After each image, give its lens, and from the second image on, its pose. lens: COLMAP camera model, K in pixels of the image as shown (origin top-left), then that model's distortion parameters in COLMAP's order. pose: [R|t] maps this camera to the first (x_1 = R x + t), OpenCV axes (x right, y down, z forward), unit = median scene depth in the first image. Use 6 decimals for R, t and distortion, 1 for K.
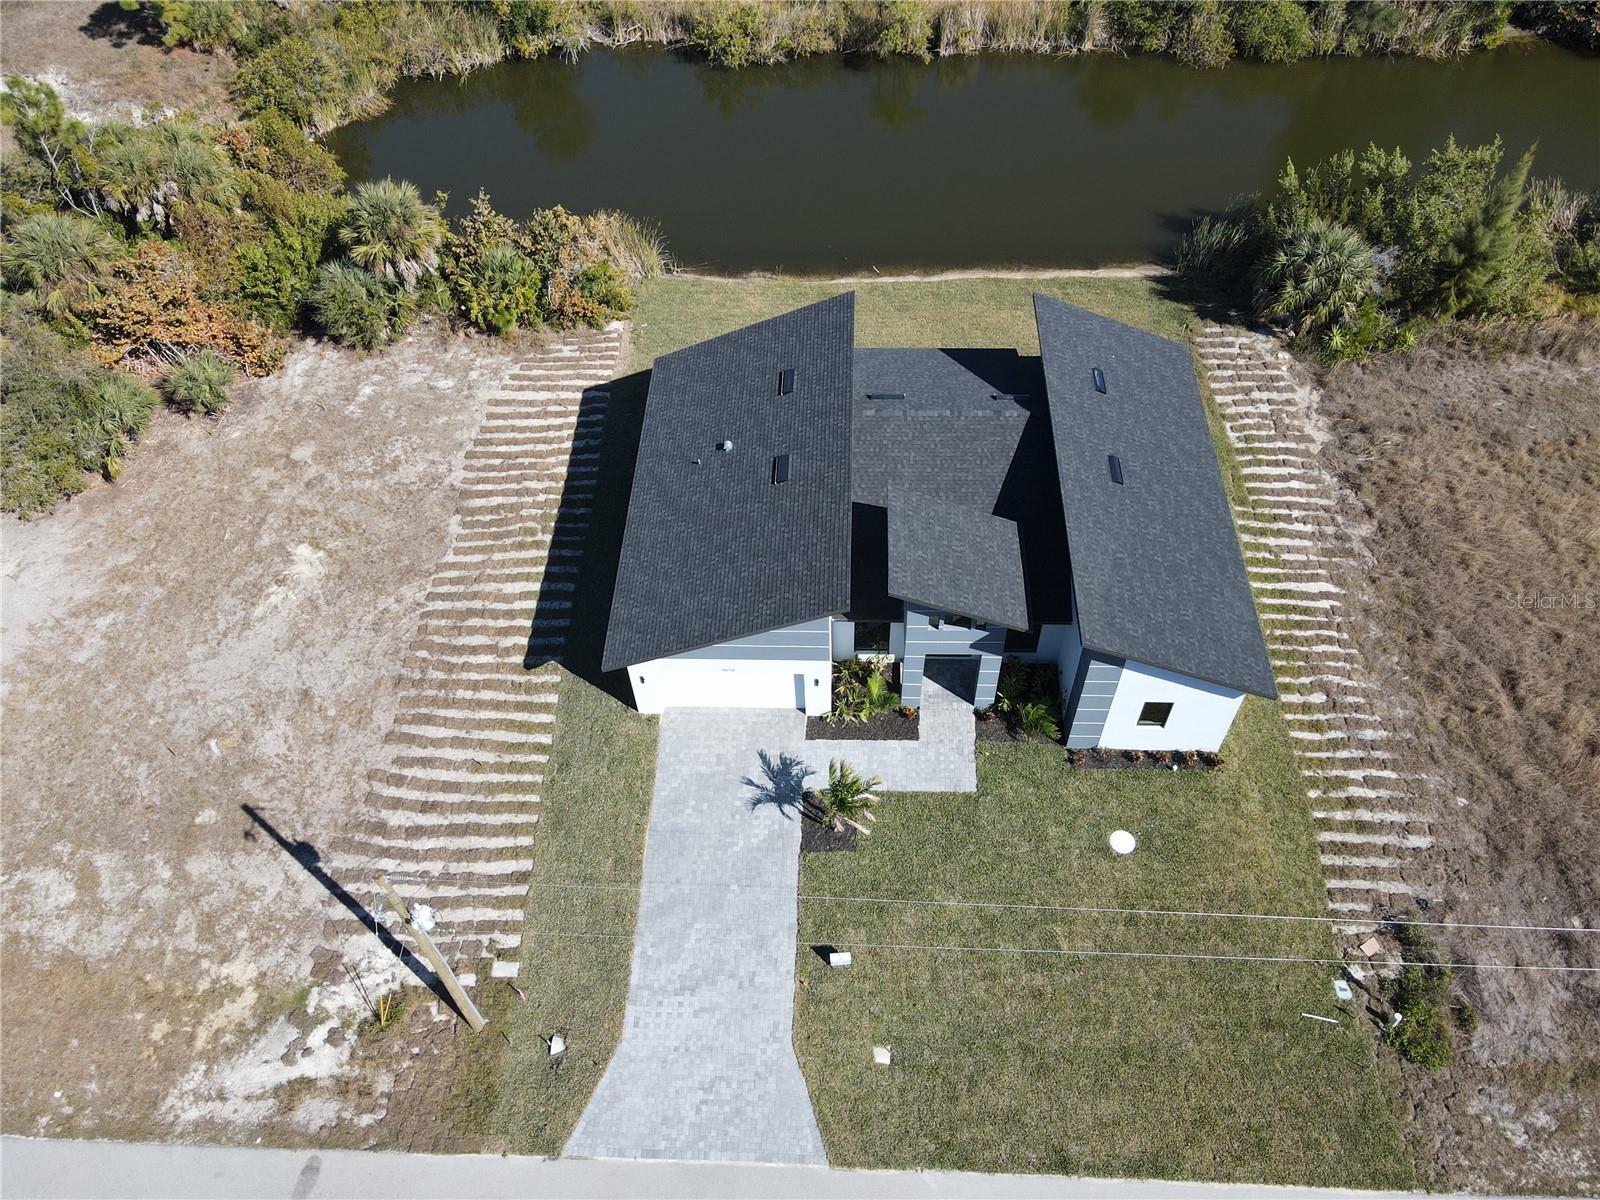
lens RADIAL K [[1168.2, 0, 795.3], [0, 1168.2, 607.8], [0, 0, 1]] dist [0.019029, -0.005915]
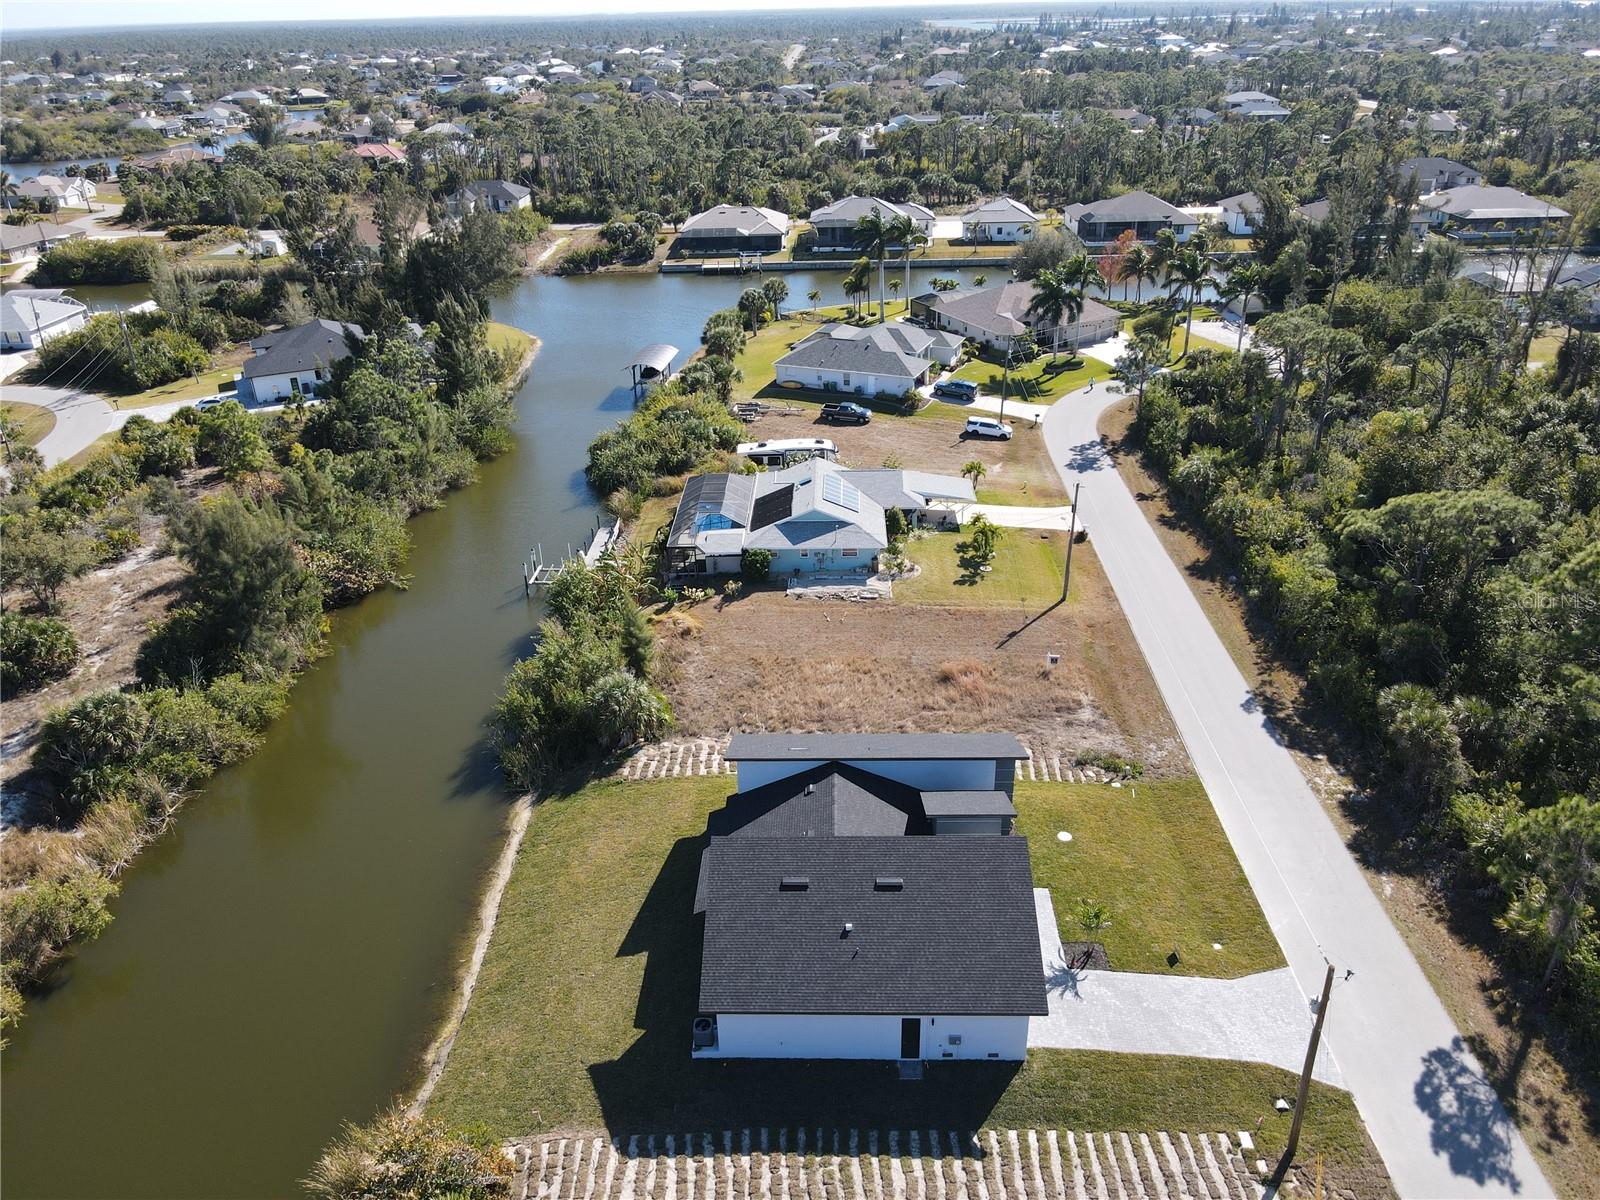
lens RADIAL K [[1178.0, 0, 795.3], [0, 1178.0, 603.7], [0, 0, 1]] dist [0.004392, 0.024026]
pose [[-0.007077, -0.427396, 0.904037, -1.086831], [0.801332, 0.538378, 0.260798, -0.721107], [-0.598177, 0.726280, 0.338676, 0.341684]]
